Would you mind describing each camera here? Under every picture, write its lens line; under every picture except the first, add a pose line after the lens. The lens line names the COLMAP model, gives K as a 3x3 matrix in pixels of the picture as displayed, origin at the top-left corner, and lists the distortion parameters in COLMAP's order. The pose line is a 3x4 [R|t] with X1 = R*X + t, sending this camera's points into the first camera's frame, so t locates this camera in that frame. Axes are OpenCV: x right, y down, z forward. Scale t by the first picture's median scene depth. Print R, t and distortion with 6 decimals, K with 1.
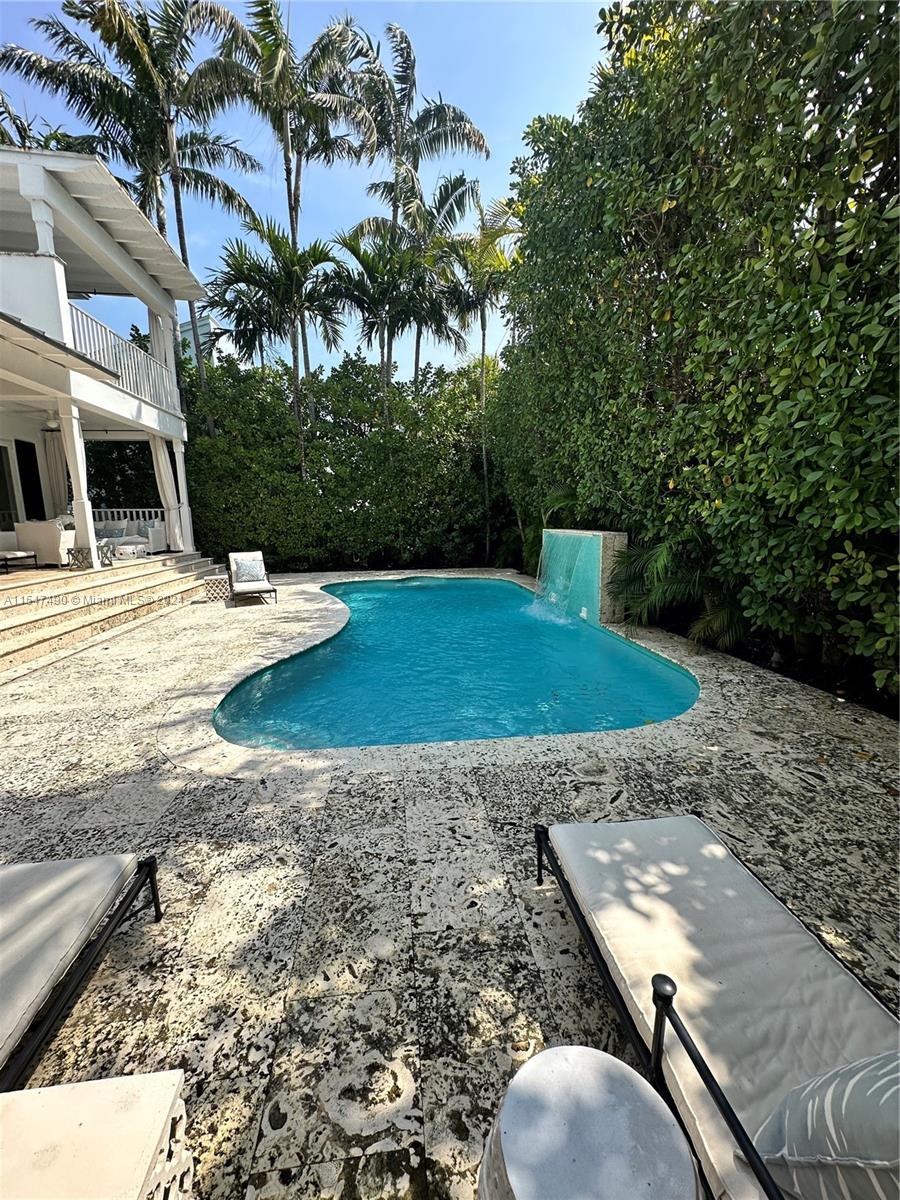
lens RADIAL K [[492.8, 0, 452.0], [0, 492.8, 601.3], [0, 0, 1]] dist [-0.003034, 0.000612]
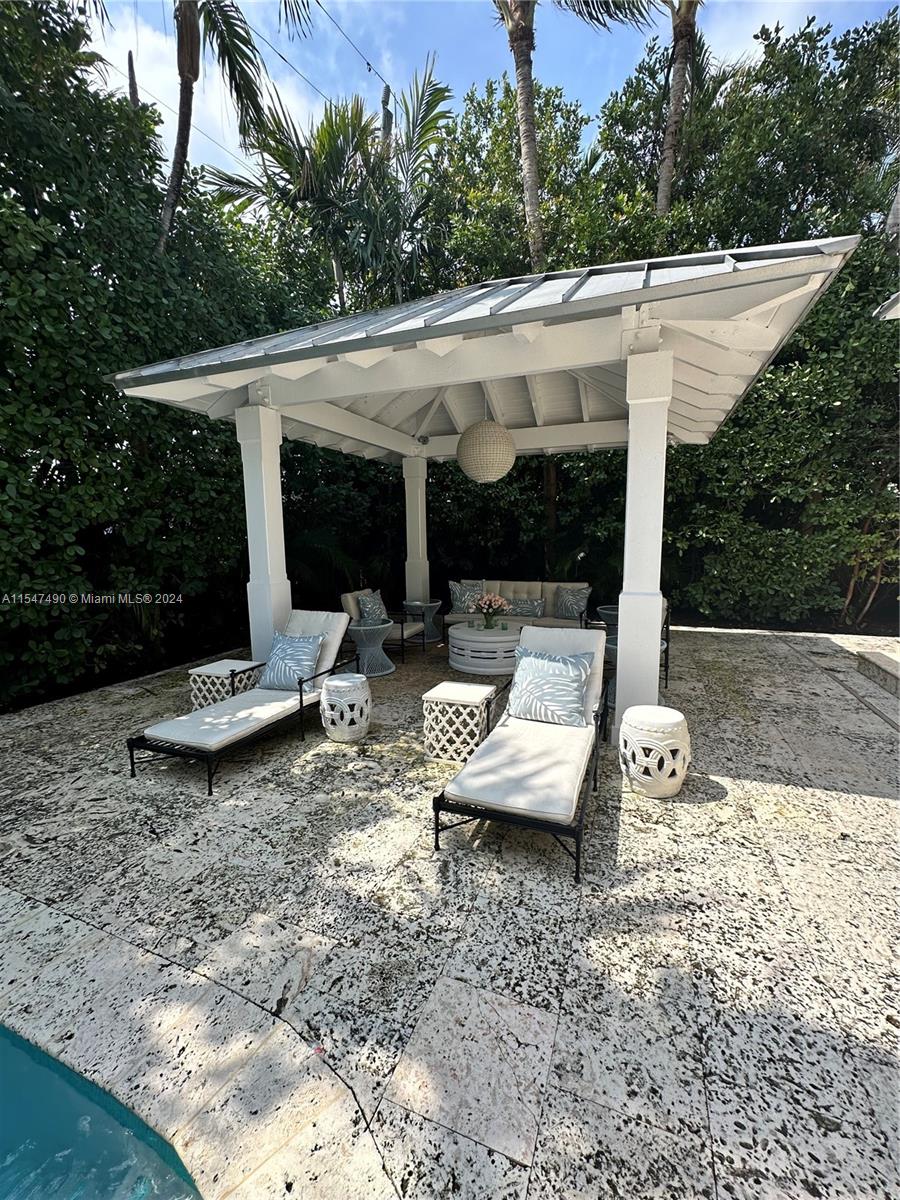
lens RADIAL K [[492.8, 0, 450.8], [0, 492.8, 601.0], [0, 0, 1]] dist [-0.003034, 0.000612]
pose [[-0.879409, -0.035204, 0.474763, -1.121070], [0.110727, 0.954787, 0.275901, -0.299620], [-0.463010, 0.295199, -0.835751, 1.722576]]
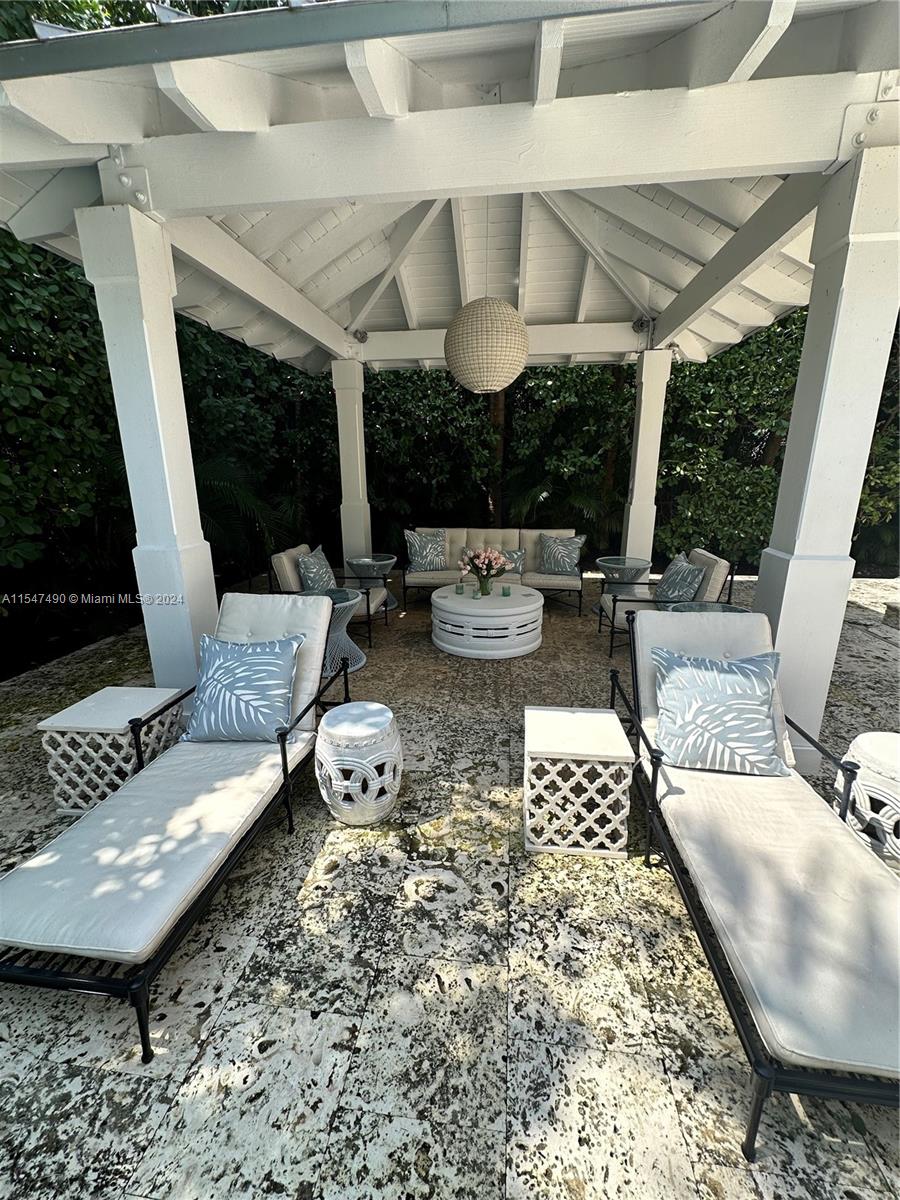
lens RADIAL K [[492.8, 0, 451.6], [0, 492.8, 600.7], [0, 0, 1]] dist [-0.003034, 0.000612]
pose [[-0.969455, -0.040594, 0.241885, -0.336996], [0.064308, 0.909635, 0.410400, -0.209714], [-0.236687, 0.413420, -0.879240, 1.225559]]
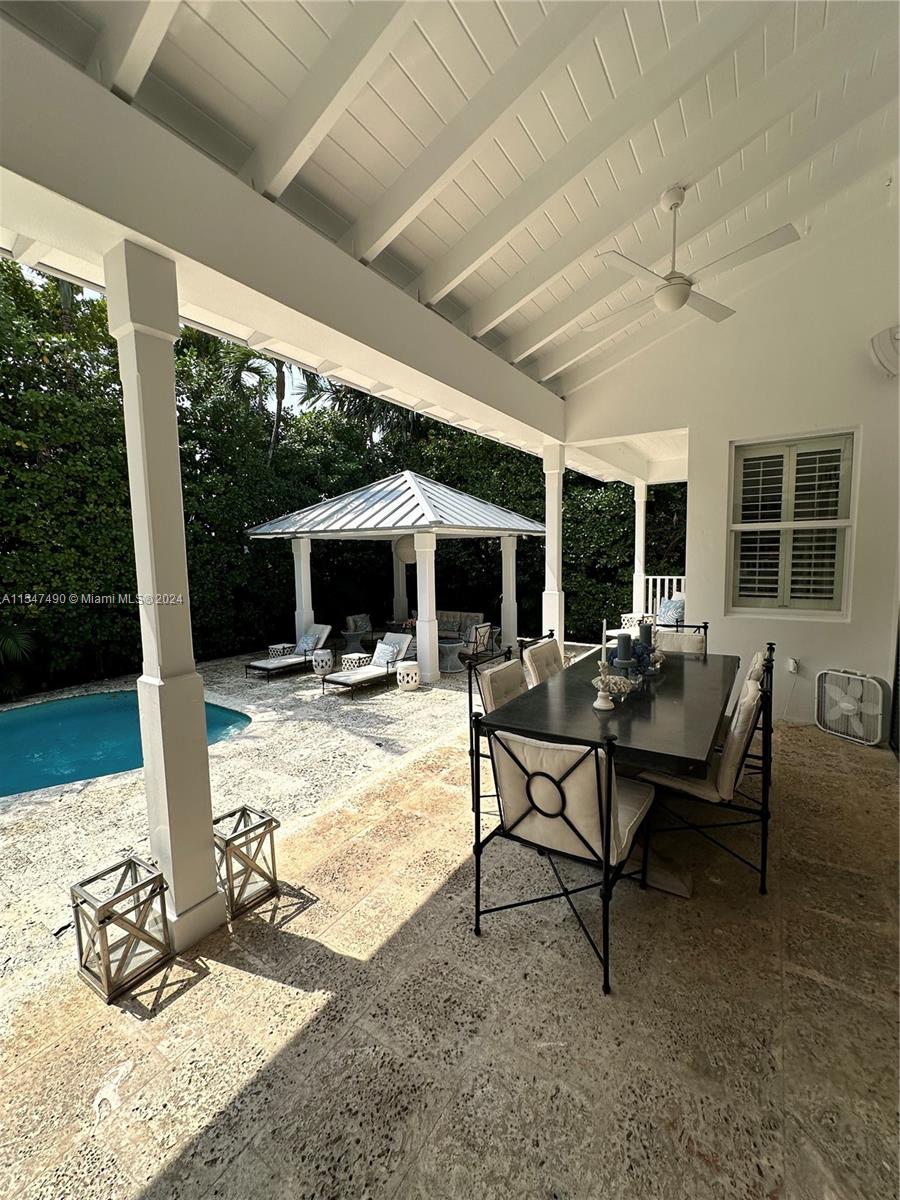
lens RADIAL K [[492.8, 0, 454.3], [0, 492.8, 597.9], [0, 0, 1]] dist [-0.003034, 0.000612]
pose [[-0.765260, -0.029626, 0.643039, -3.989346], [0.139567, 0.967543, 0.210671, -0.887811], [-0.628410, 0.250965, -0.736287, 3.054704]]
